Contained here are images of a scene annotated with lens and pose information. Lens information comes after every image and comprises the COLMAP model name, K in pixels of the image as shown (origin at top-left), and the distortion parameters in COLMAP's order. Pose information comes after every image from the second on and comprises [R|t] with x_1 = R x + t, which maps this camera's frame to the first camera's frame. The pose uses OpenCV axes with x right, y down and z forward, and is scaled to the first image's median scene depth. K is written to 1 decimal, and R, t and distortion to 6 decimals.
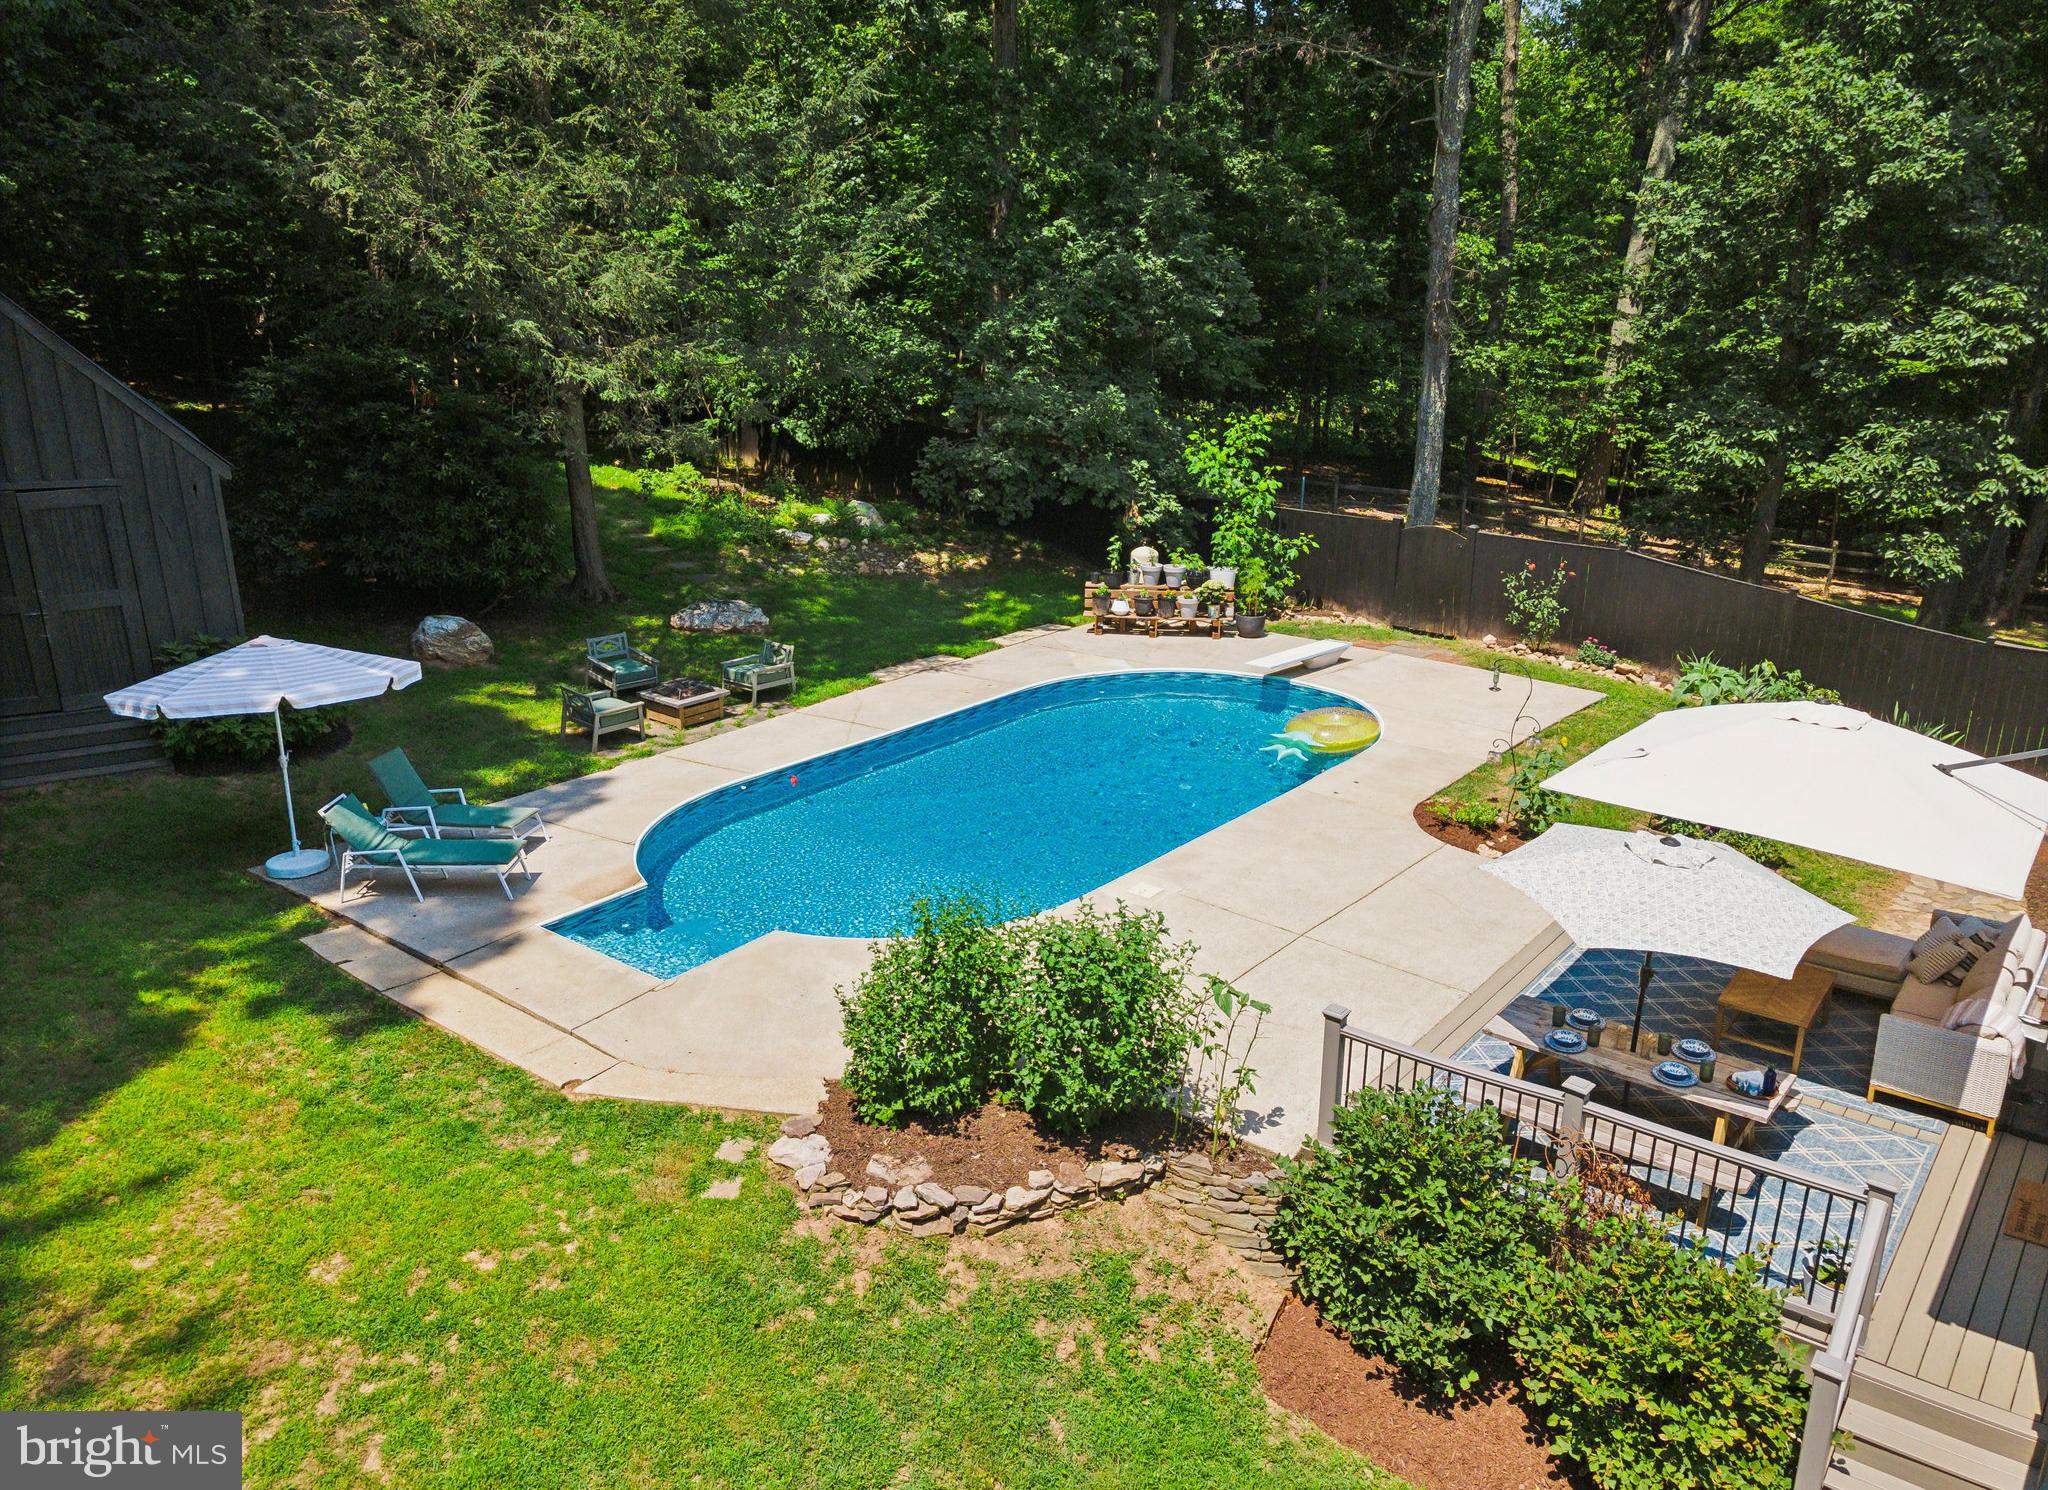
lens RADIAL K [[1512.8, 0, 1053.8], [0, 1512.8, 742.6], [0, 0, 1]] dist [0.033301, 0.001309]
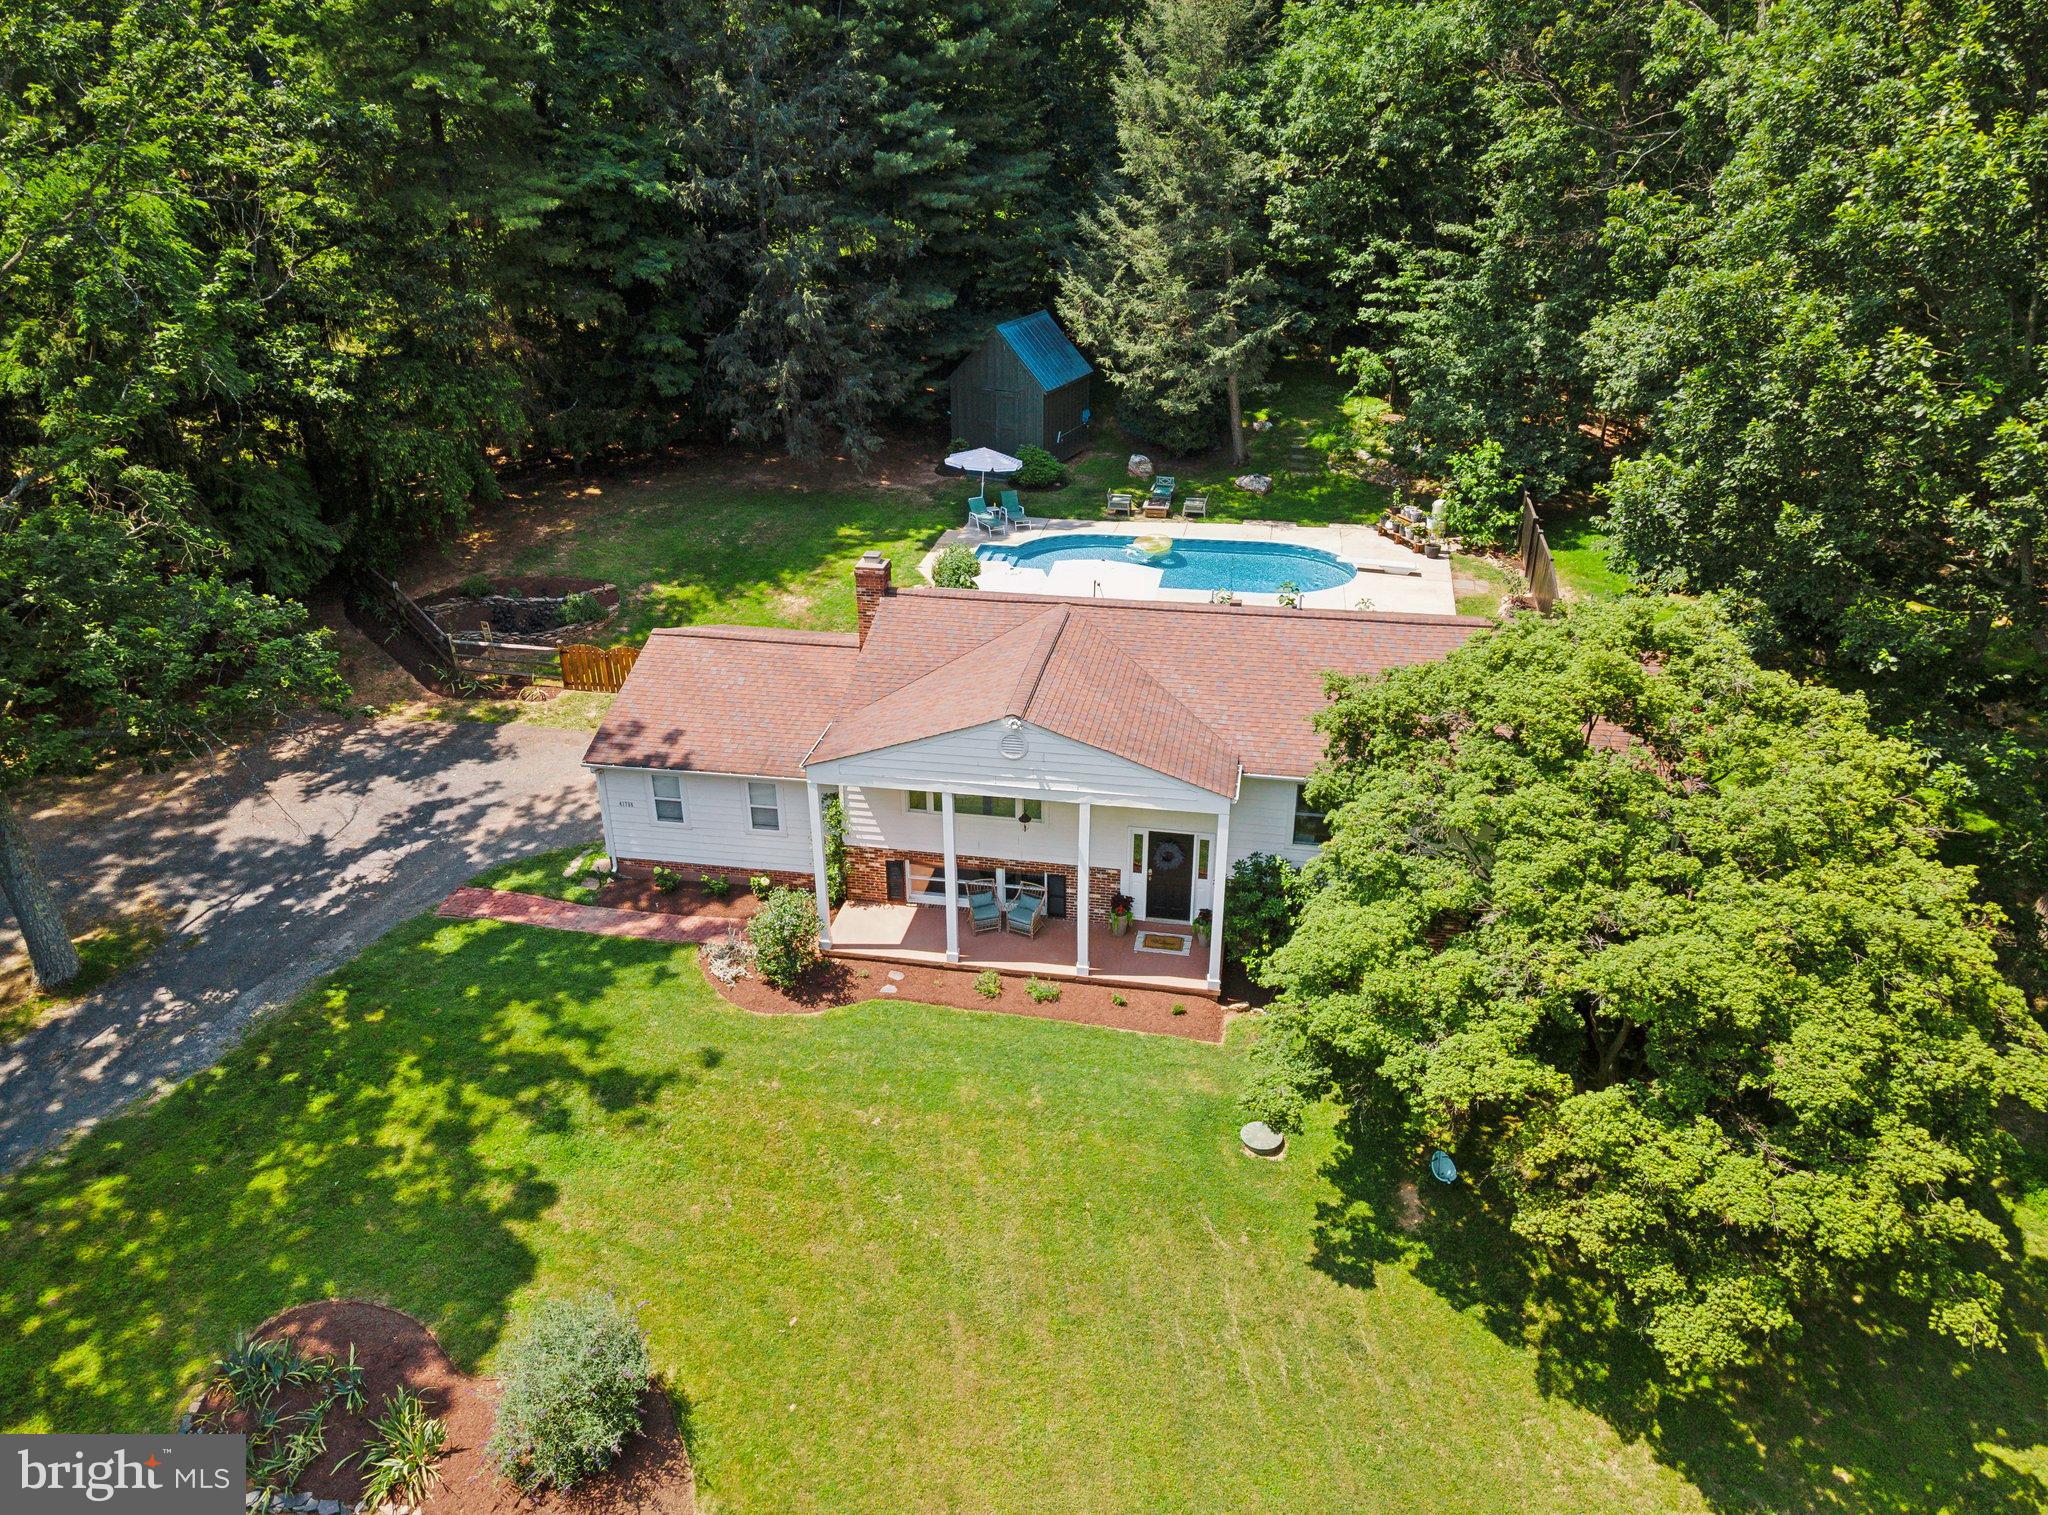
lens RADIAL K [[1492.6, 0, 1024.0], [0, 1492.6, 757.5], [0, 0, 1]] dist [0.026110, 0.038462]
pose [[0.482428, 0.374206, -0.791980, 1.683954], [-0.256245, 0.924891, 0.280917, -0.269324], [0.837617, 0.067419, 0.542082, -0.487695]]
